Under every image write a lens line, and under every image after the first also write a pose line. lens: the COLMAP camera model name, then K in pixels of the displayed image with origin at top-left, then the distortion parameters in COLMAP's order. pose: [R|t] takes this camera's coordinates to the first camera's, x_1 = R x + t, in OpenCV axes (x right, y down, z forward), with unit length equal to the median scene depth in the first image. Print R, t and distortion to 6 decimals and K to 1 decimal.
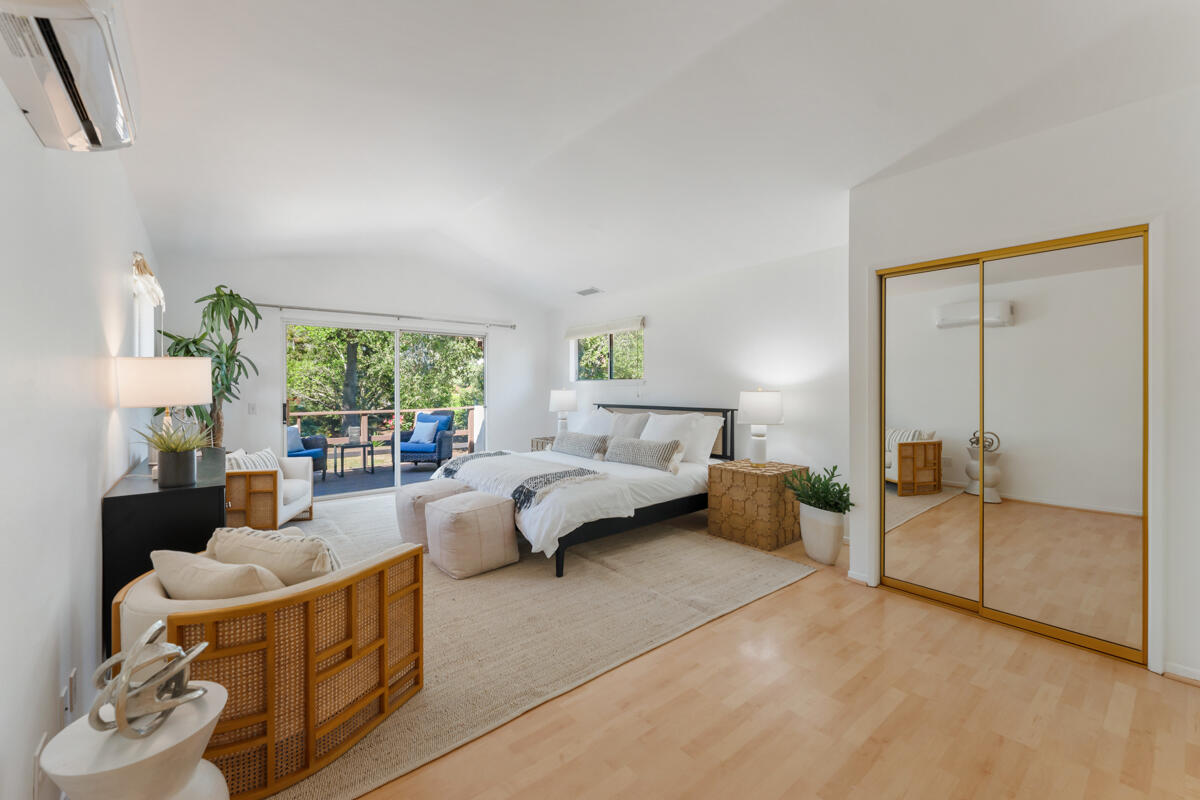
lens RADIAL K [[485.5, 0, 600.9], [0, 485.5, 388.0], [0, 0, 1]] dist [-0.000179, -0.000042]
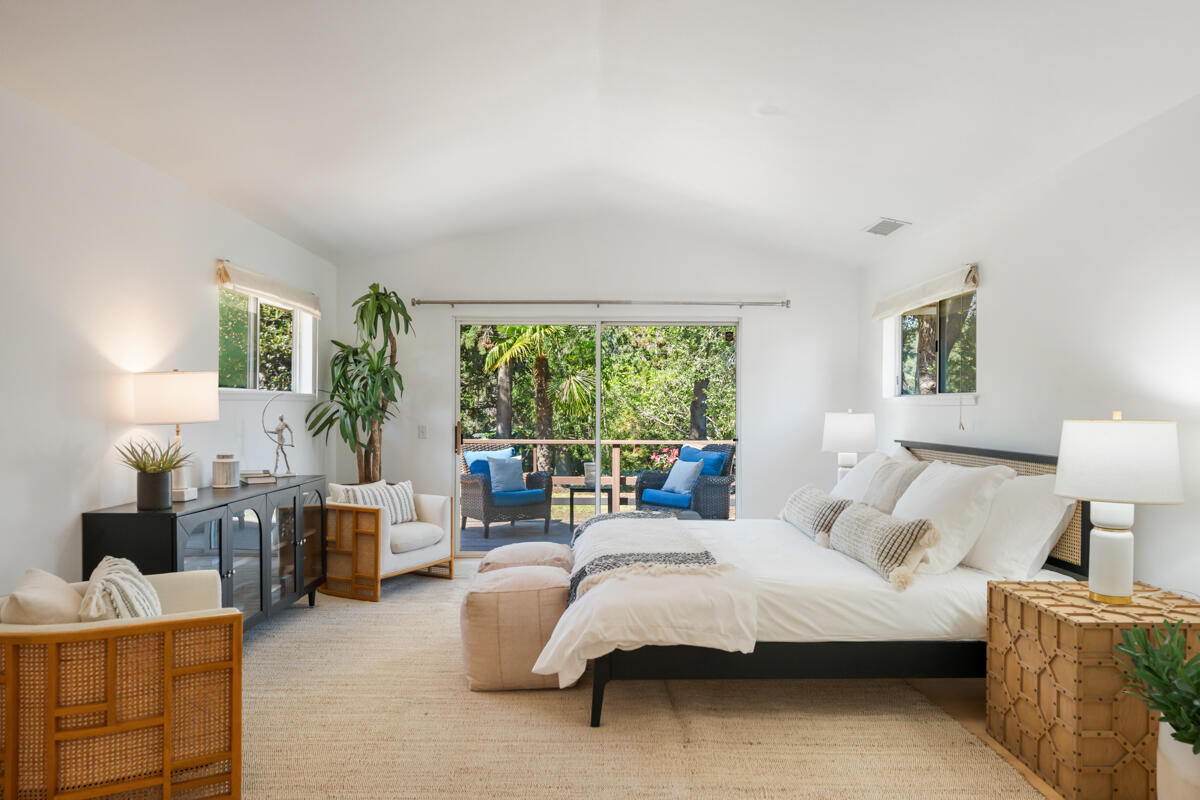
lens RADIAL K [[802.2, 0, 601.5], [0, 802.2, 407.0], [0, 0, 1]] dist [0.002061, 0.003401]
pose [[0.770042, 0.005847, -0.637967, 0.429667], [-0.007101, 0.999975, 0.000593, -0.001951], [0.637954, 0.004073, 0.770064, 0.195019]]
